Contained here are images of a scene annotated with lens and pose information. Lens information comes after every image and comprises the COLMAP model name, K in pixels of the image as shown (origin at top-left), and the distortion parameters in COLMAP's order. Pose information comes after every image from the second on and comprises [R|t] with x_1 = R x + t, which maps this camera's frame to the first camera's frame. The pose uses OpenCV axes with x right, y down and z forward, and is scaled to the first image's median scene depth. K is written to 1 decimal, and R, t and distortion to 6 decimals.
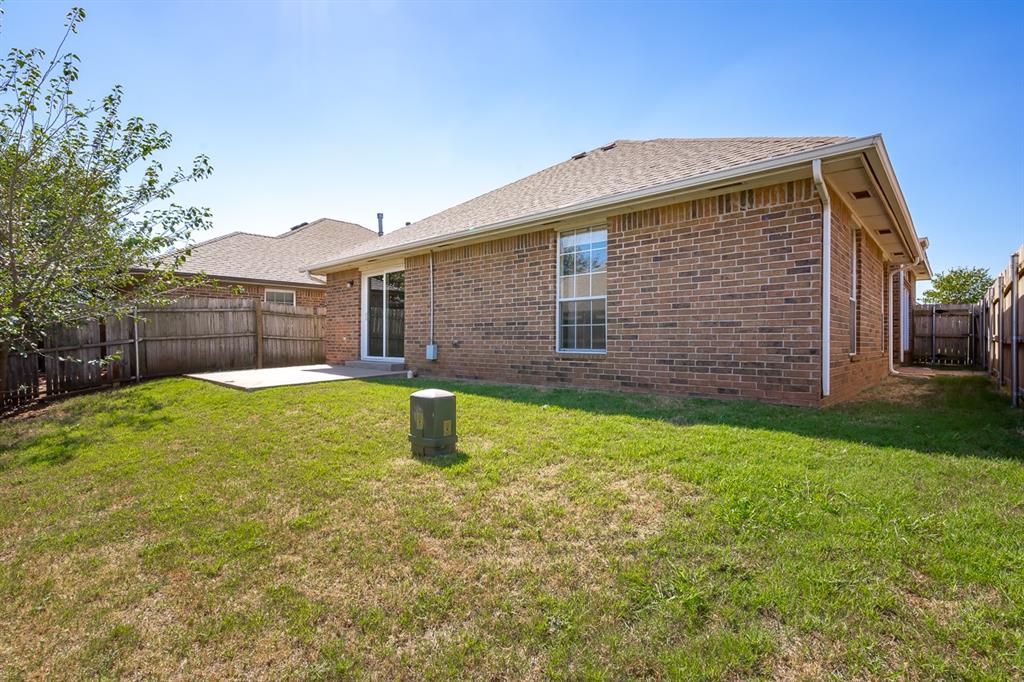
lens RADIAL K [[478.1, 0, 529.0], [0, 478.1, 337.9], [0, 0, 1]] dist [-0.000854, -0.000107]
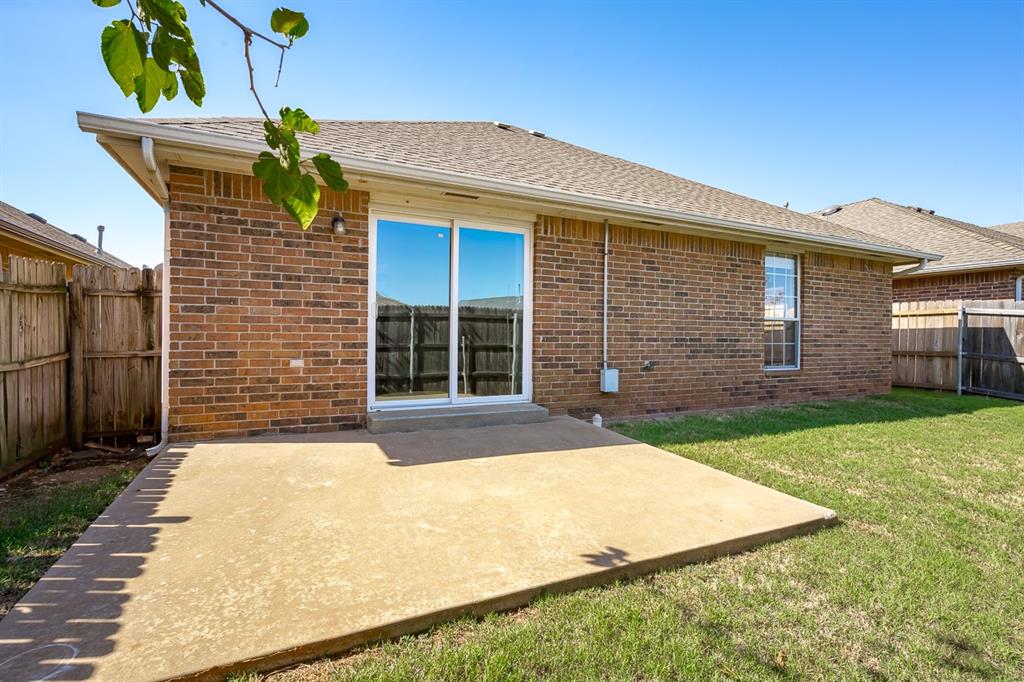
lens RADIAL K [[481.7, 0, 503.7], [0, 481.7, 339.8], [0, 0, 1]] dist [-0.000520, -0.000242]
pose [[0.379738, 0.004226, 0.925084, -1.011065], [-0.007927, 0.999968, -0.001314, -0.026193], [-0.925060, -0.006835, 0.379759, 1.051812]]
